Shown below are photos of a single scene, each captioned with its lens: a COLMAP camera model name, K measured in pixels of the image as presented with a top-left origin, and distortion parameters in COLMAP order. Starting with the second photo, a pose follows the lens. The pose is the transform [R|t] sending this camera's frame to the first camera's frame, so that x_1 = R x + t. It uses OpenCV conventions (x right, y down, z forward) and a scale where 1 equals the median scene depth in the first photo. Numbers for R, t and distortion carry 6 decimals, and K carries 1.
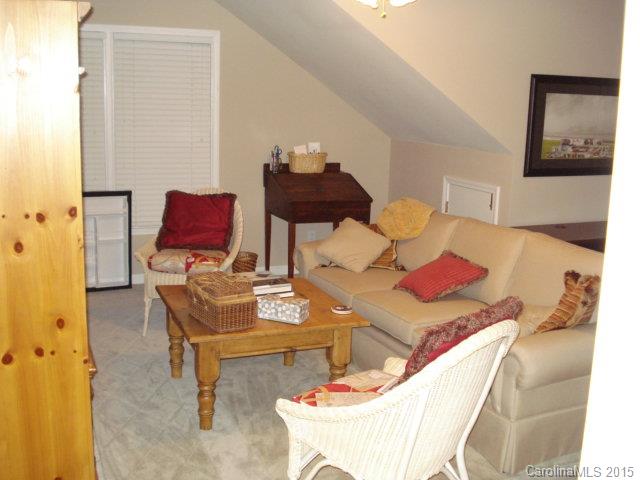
lens RADIAL K [[721.0, 0, 320.0], [0, 721.0, 240.0], [0, 0, 1]] dist [-0.102451, -0.030945]
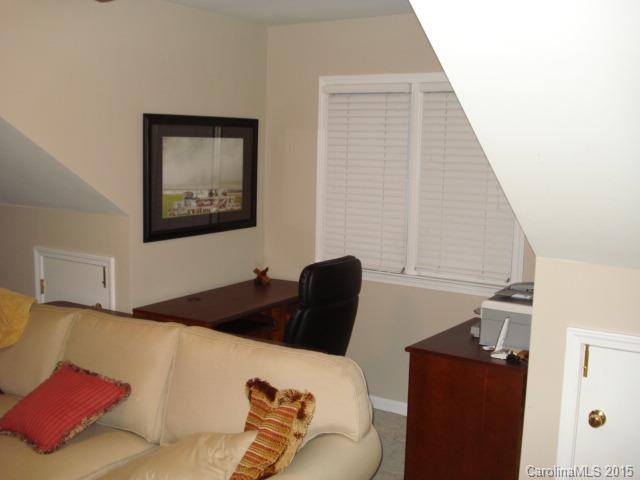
lens RADIAL K [[721.0, 0, 320.0], [0, 721.0, 240.0], [0, 0, 1]] dist [-0.102451, -0.030945]
pose [[0.830587, -0.083161, 0.550645, 0.011170], [0.115054, 0.993080, -0.023567, -0.051708], [-0.544874, 0.082928, 0.834407, 0.238660]]
